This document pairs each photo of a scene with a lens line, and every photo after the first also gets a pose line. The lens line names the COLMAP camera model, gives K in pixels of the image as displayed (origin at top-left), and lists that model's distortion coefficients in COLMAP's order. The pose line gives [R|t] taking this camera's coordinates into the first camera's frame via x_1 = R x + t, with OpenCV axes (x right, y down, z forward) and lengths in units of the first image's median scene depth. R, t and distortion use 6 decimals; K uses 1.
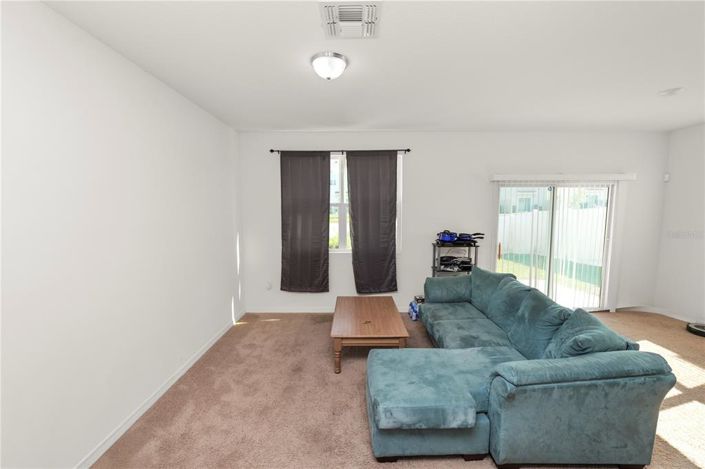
lens RADIAL K [[270.6, 0, 353.0], [0, 270.6, 238.2], [0, 0, 1]] dist [-0.000031, 0.000020]
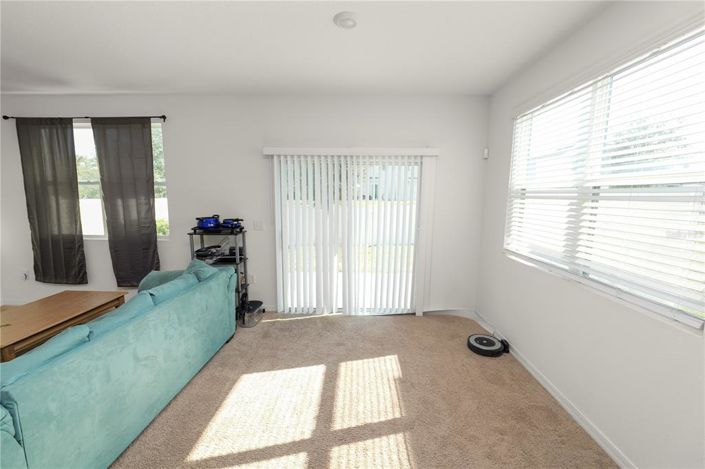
lens RADIAL K [[289.1, 0, 352.0], [0, 289.1, 232.4], [0, 0, 1]] dist [-0.004464, 0.000146]
pose [[0.999343, 0.017381, -0.031812, 0.807337], [-0.015201, 0.997601, 0.067530, -0.043000], [0.032910, -0.067002, 0.997210, 0.121343]]
